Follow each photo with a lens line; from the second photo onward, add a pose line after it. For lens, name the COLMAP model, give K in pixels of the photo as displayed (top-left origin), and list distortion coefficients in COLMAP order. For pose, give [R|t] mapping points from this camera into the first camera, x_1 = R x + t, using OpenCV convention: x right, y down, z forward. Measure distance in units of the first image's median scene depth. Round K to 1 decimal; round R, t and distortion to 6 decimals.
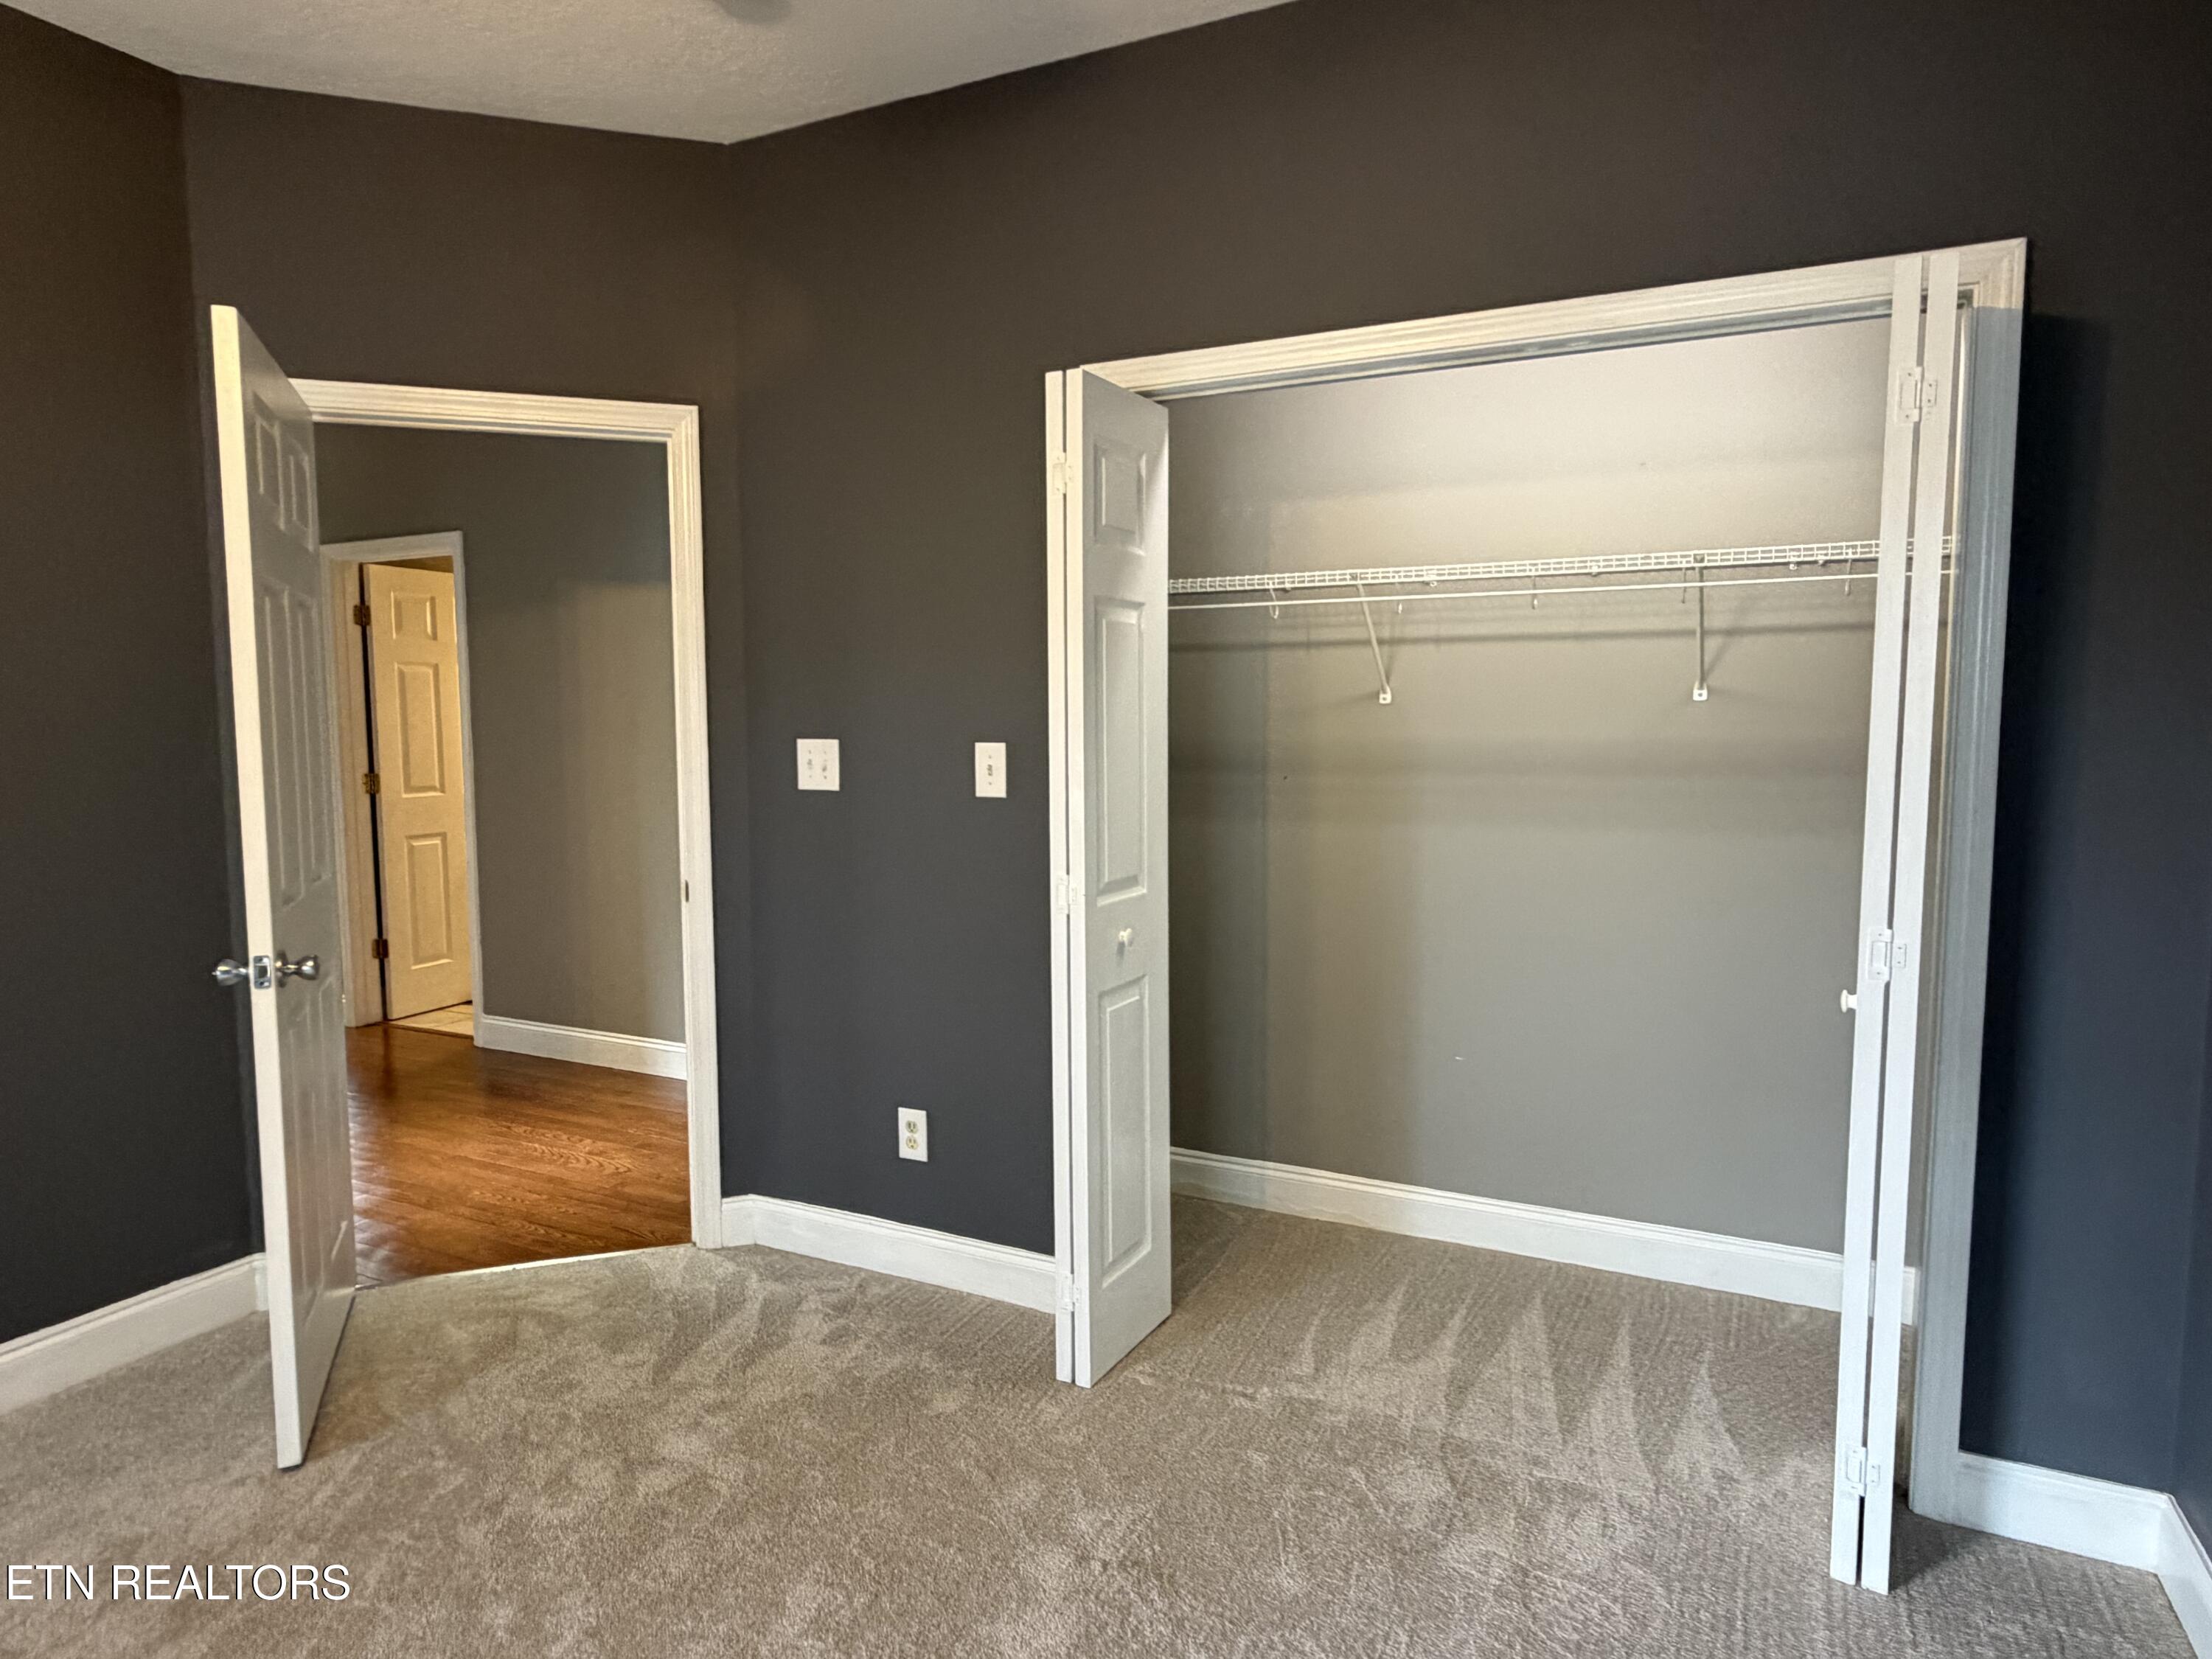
lens RADIAL K [[1302.1, 0, 1100.0], [0, 1302.1, 837.0], [0, 0, 1]] dist [0.002816, -0.000784]
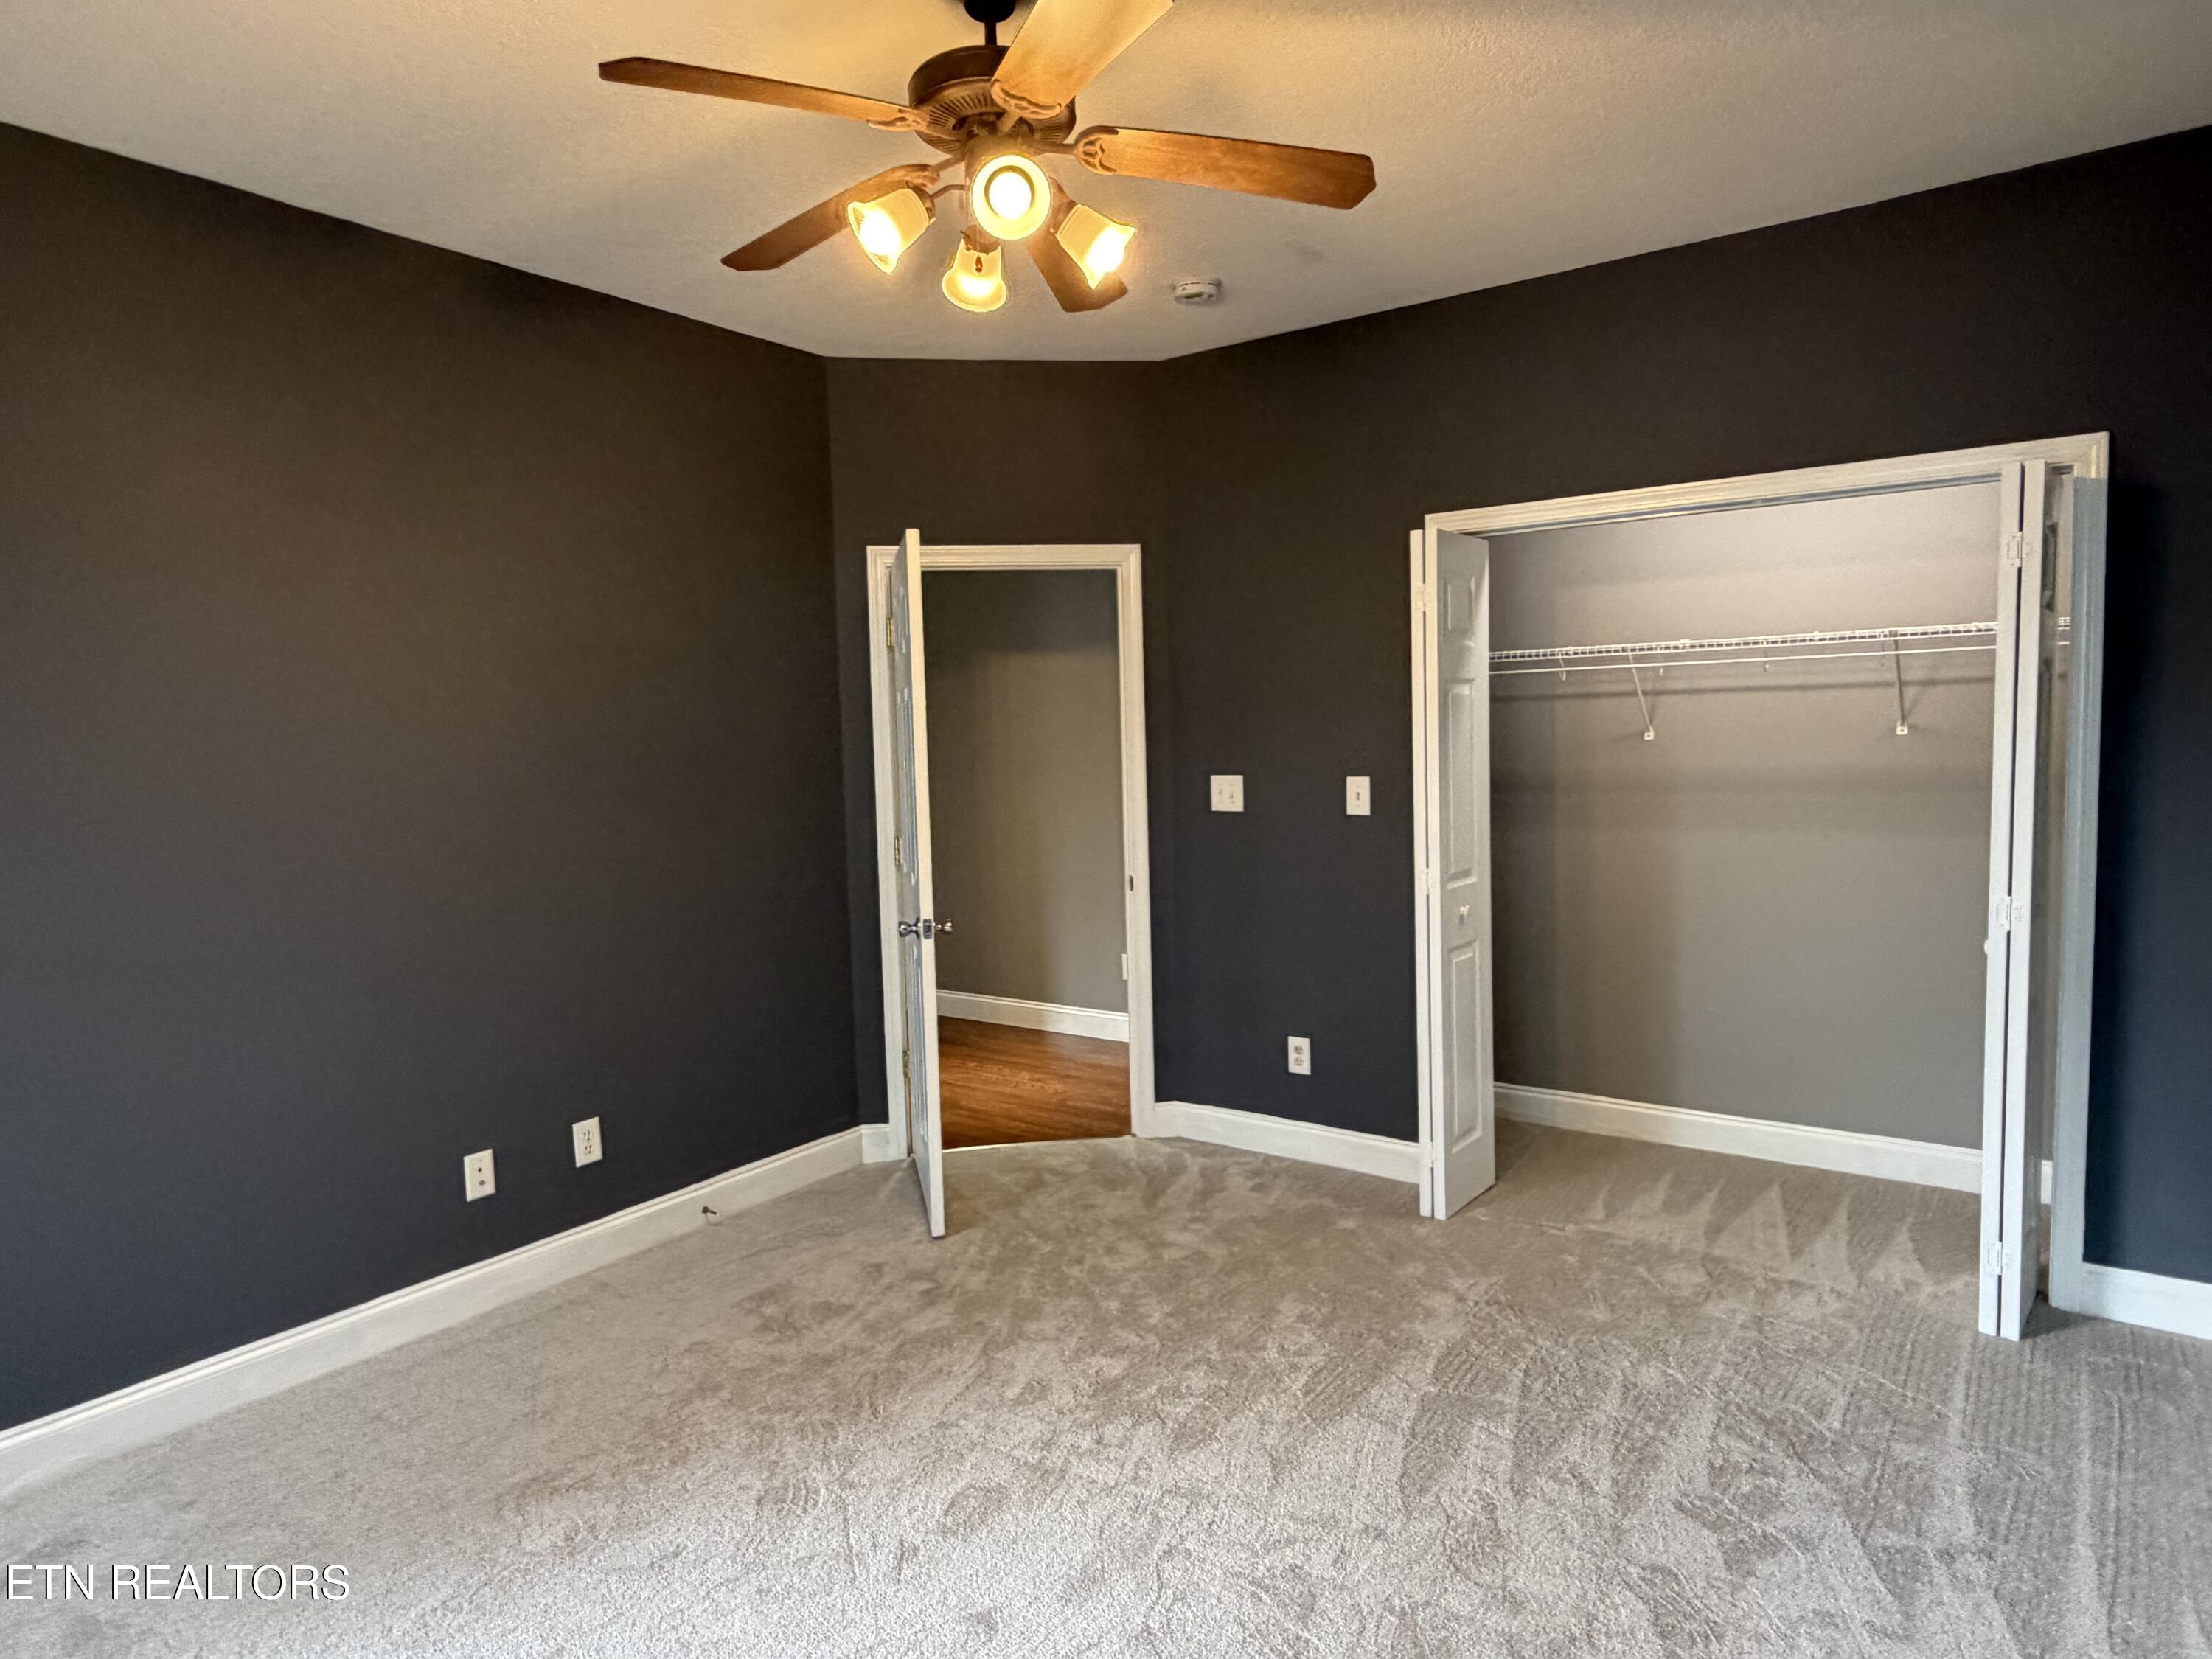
lens RADIAL K [[1302.1, 0, 1111.1], [0, 1302.1, 832.3], [0, 0, 1]] dist [0.002816, -0.000784]
pose [[0.986430, -0.009906, -0.163881, -0.126329], [0.007844, 0.999882, -0.013228, 0.005371], [0.163993, 0.011763, 0.986391, -0.477172]]
